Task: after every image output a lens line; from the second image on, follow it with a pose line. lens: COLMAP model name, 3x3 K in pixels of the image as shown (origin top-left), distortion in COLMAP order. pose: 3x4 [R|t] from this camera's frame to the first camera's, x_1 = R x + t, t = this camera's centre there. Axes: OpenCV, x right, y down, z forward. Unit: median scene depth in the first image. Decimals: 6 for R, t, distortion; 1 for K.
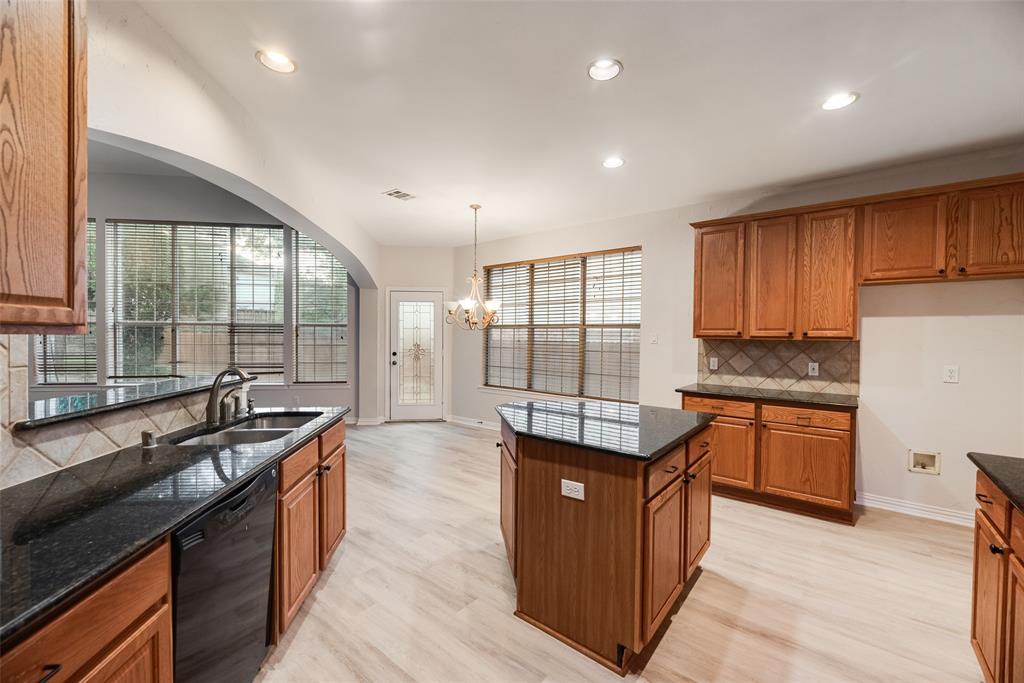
lens RADIAL K [[417.0, 0, 516.4], [0, 417.0, 344.6], [0, 0, 1]] dist [-0.002235, 0.000013]
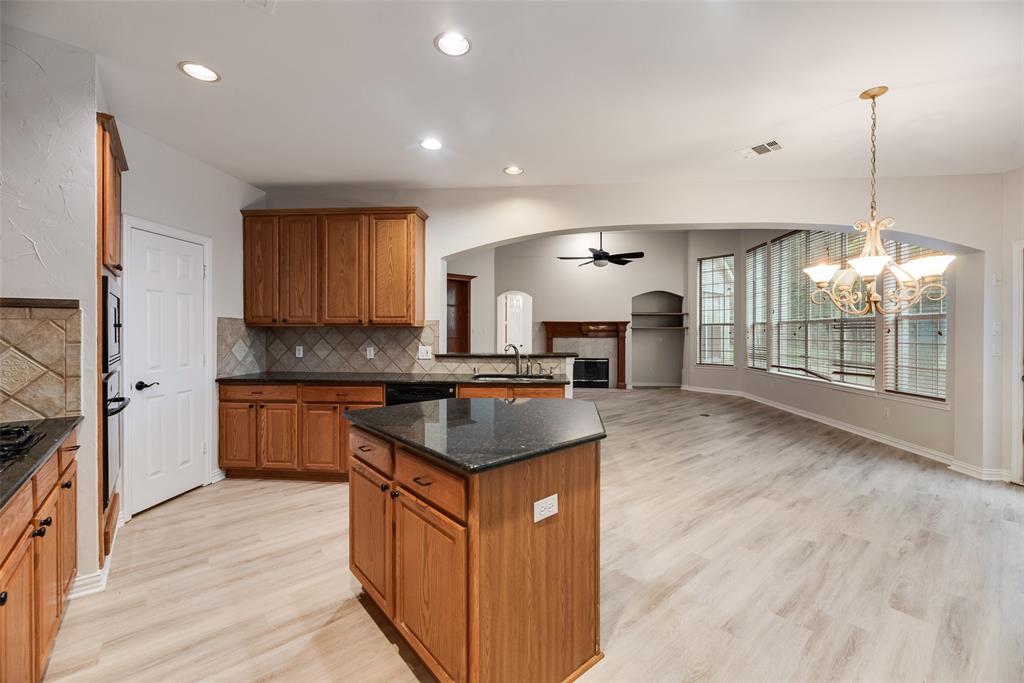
lens RADIAL K [[417.0, 0, 513.5], [0, 417.0, 335.5], [0, 0, 1]] dist [-0.002235, 0.000013]
pose [[-0.203590, -0.000694, -0.979056, 0.398146], [-0.027554, 0.999608, 0.005021, 0.001973], [0.978669, 0.027999, -0.203529, 0.475446]]
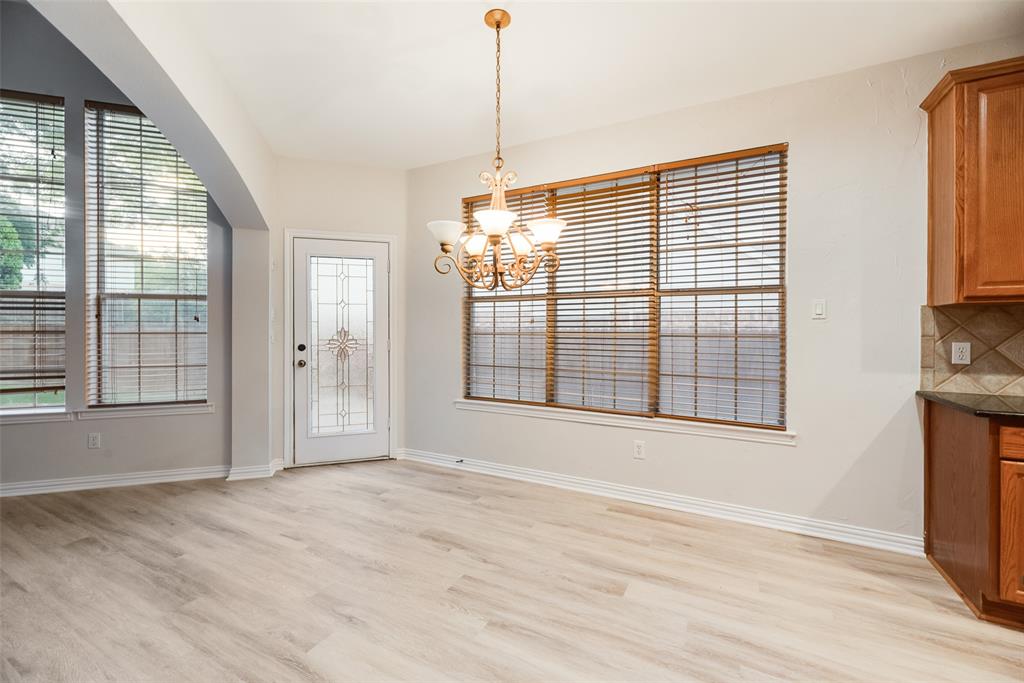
lens RADIAL K [[417.0, 0, 511.4], [0, 417.0, 330.5], [0, 0, 1]] dist [-0.002235, 0.000013]
pose [[0.981600, -0.009826, 0.190696, -0.126459], [0.012993, 0.999798, -0.015362, 0.012093], [-0.190506, 0.017557, 0.981529, 0.407897]]
